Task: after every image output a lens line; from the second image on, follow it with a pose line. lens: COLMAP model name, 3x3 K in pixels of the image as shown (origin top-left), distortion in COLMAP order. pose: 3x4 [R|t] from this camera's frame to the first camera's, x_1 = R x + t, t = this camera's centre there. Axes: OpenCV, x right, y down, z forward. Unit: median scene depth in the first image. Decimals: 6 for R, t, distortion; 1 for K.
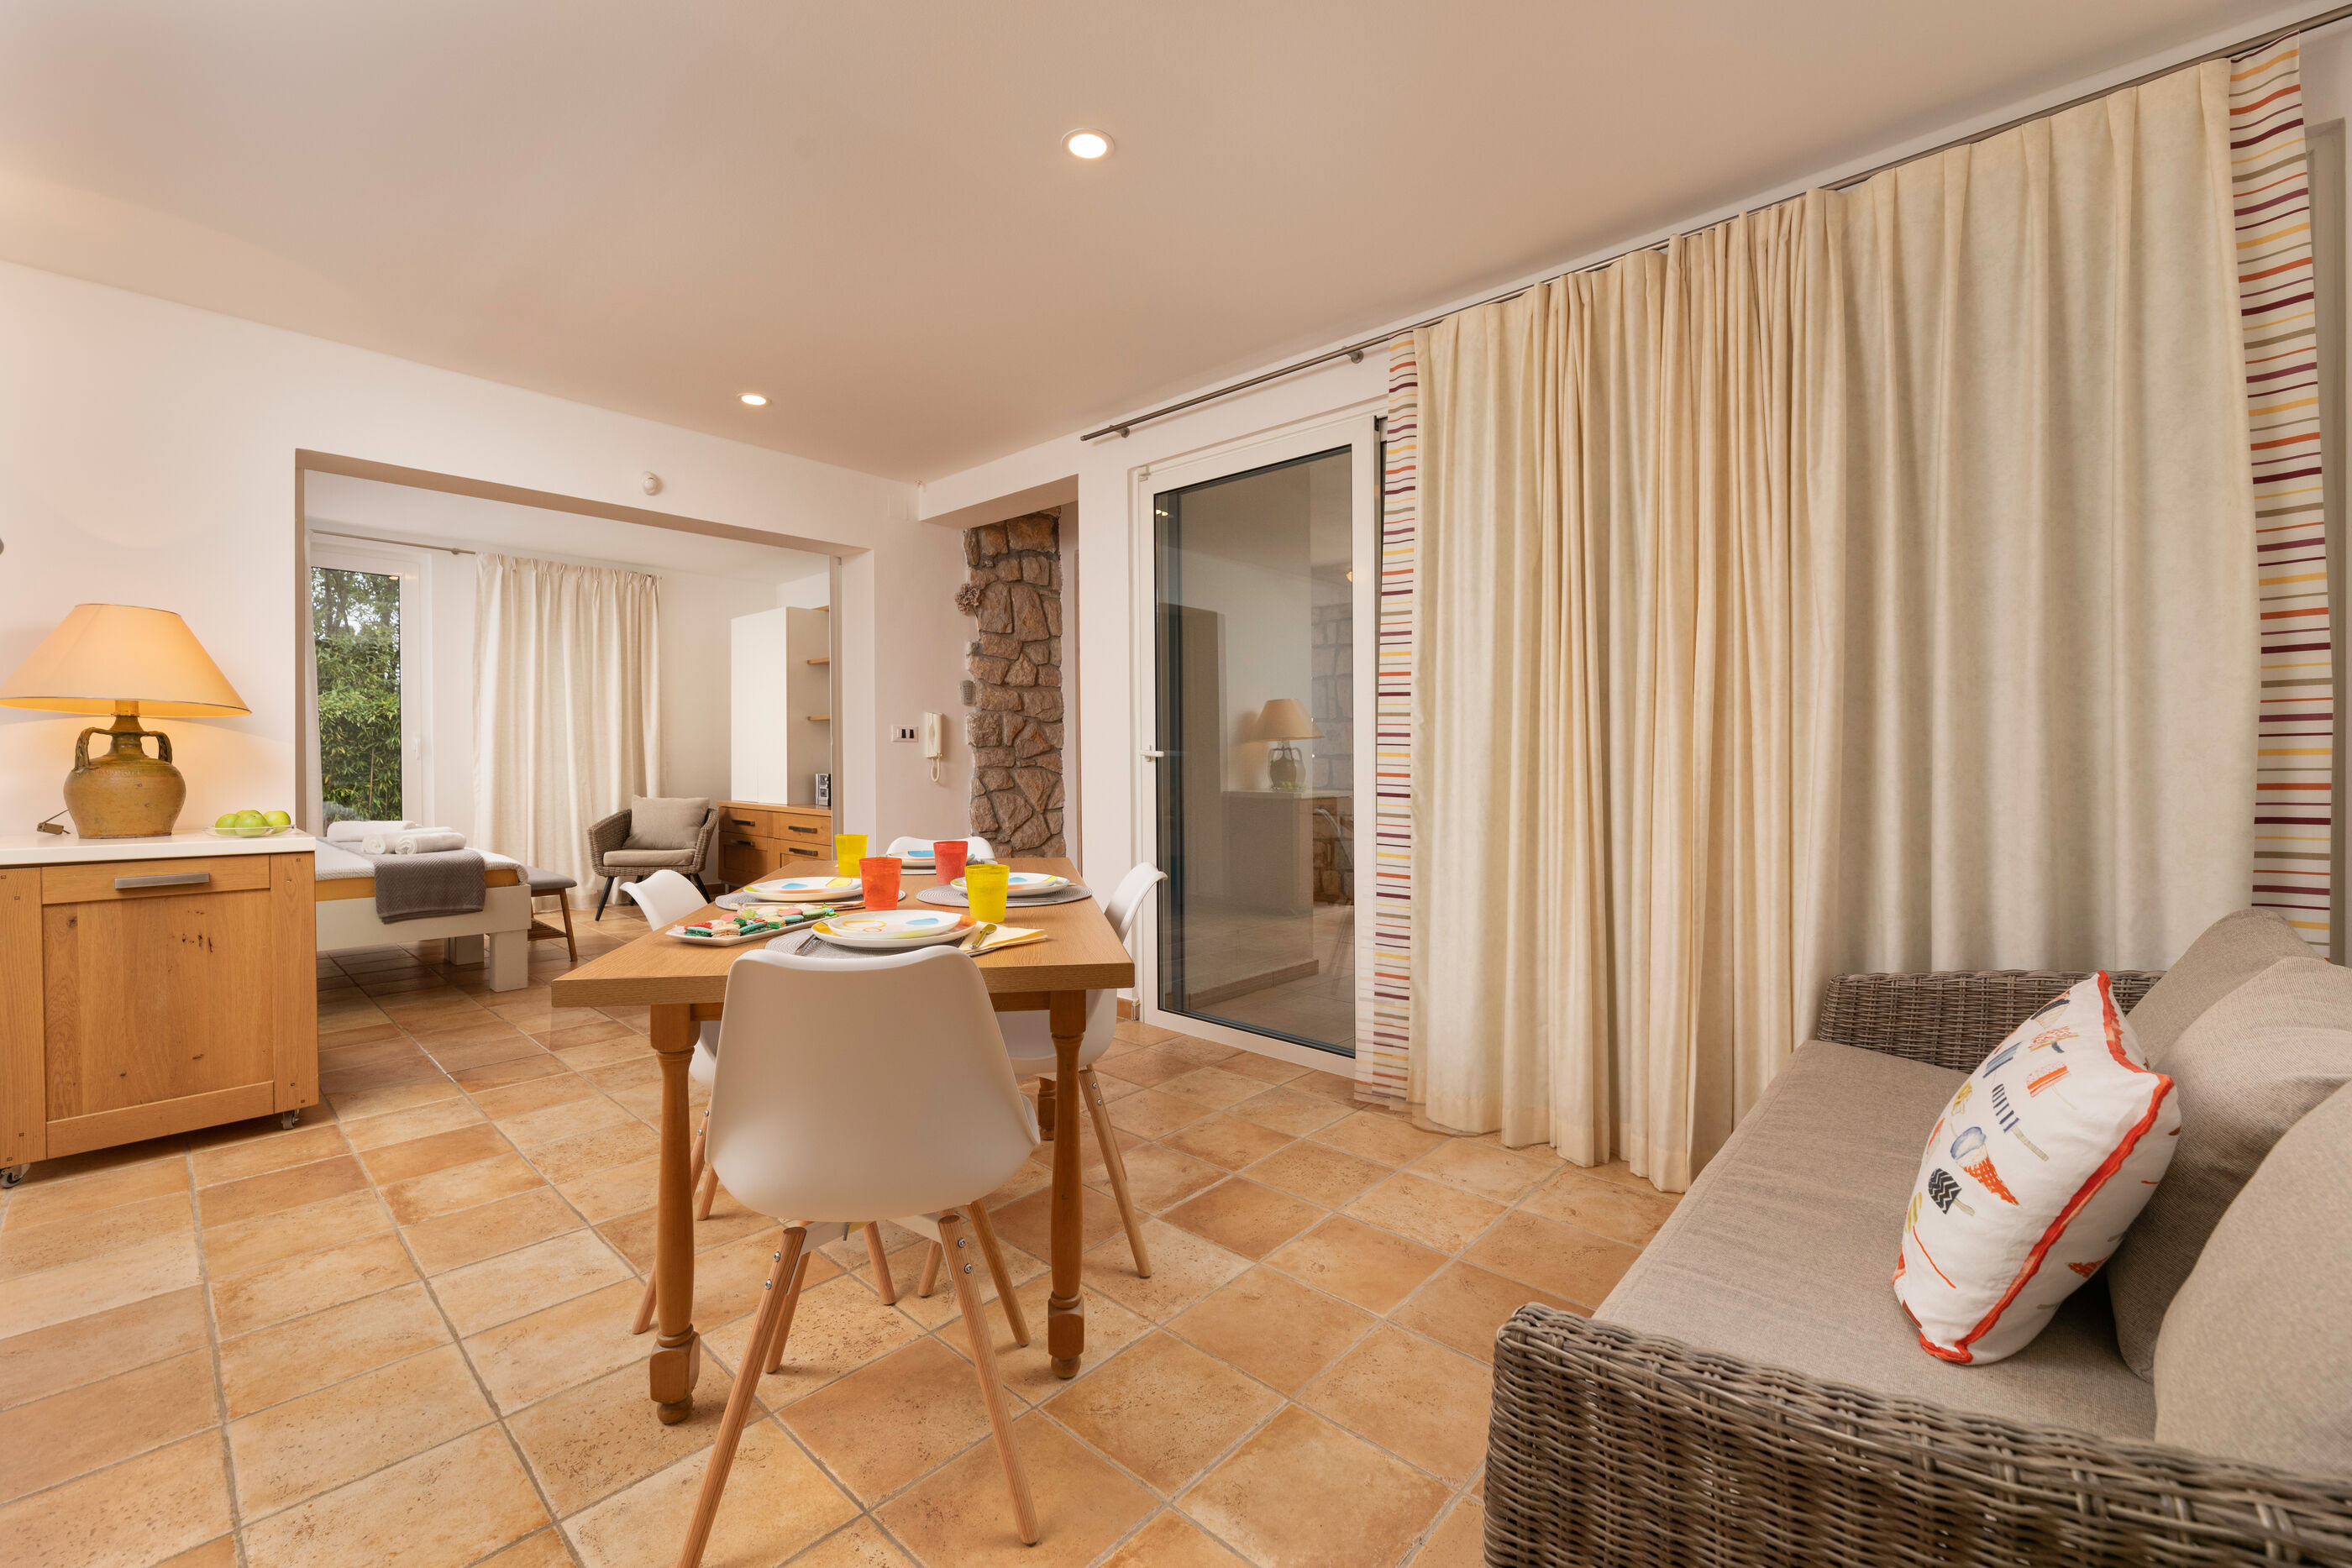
lens RADIAL K [[947.9, 0, 1170.9], [0, 947.9, 774.6], [0, 0, 1]] dist [-0.001054, -0.000144]
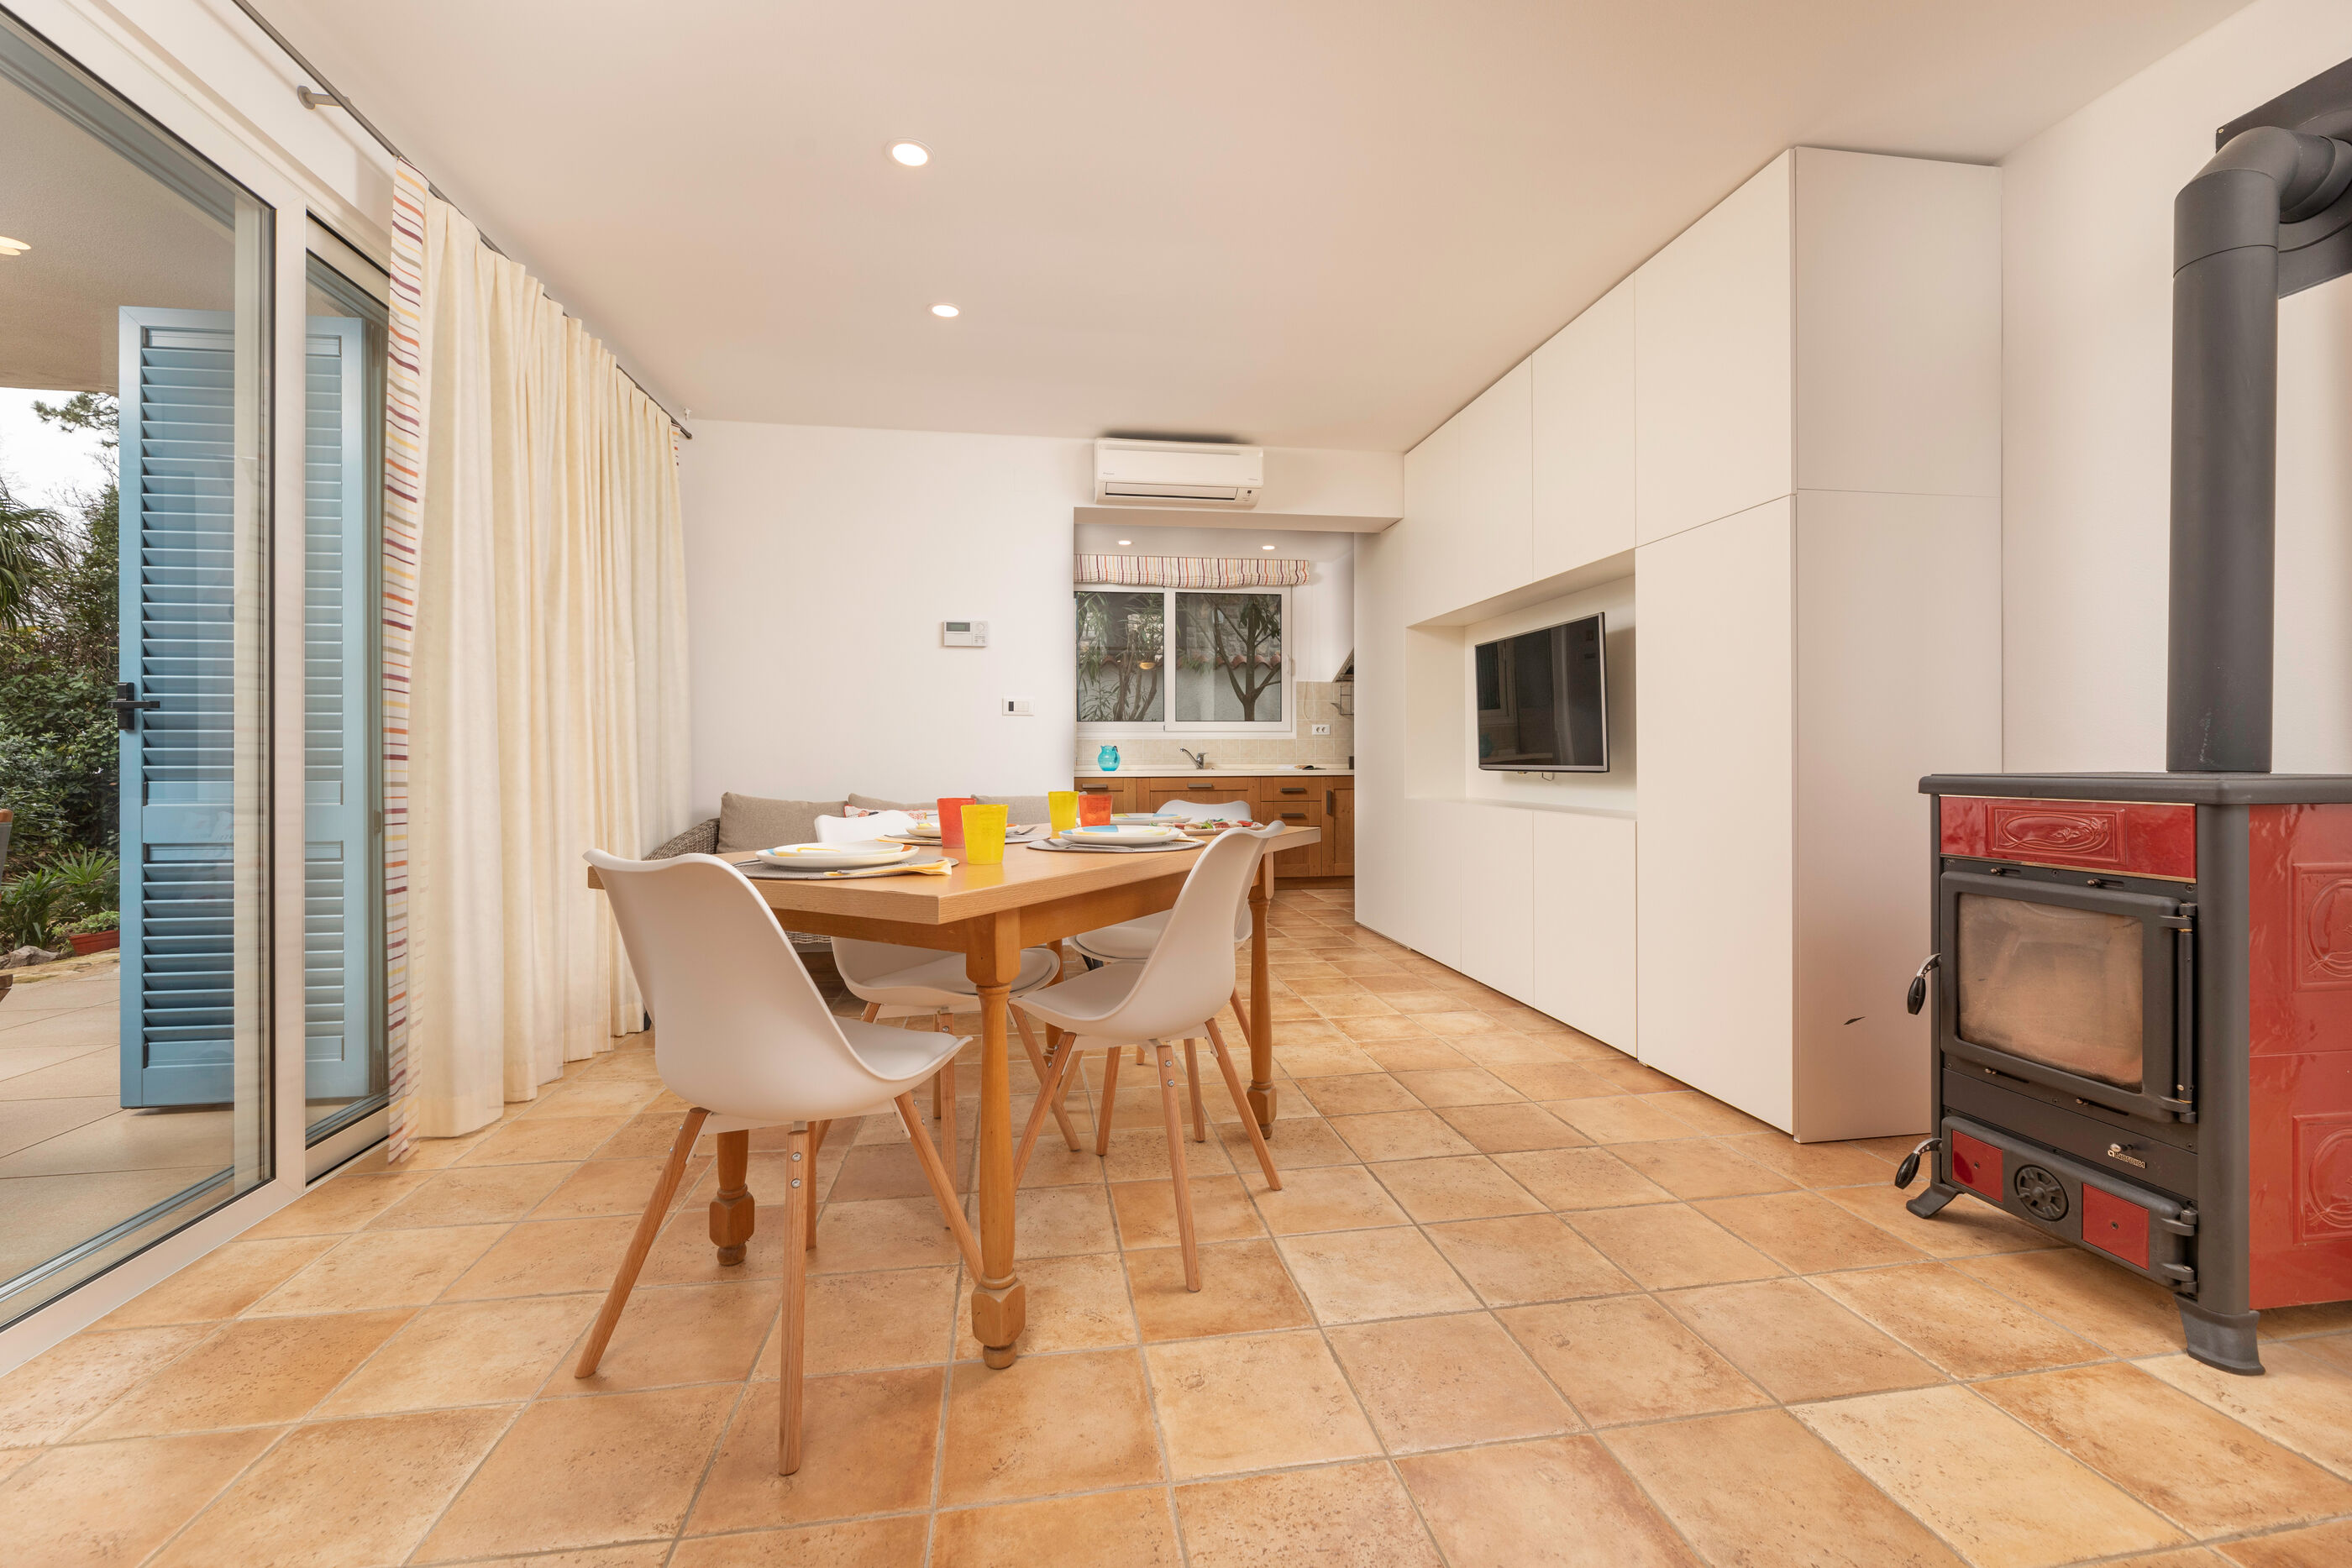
lens RADIAL K [[954.3, 0, 1176.8], [0, 954.3, 749.6], [0, 0, 1]] dist [-0.000683, -0.000005]
pose [[-0.786560, 0.008484, 0.617456, -0.556368], [0.011777, 0.999930, 0.001264, 0.015995], [-0.617402, 0.008266, -0.786605, 0.928527]]
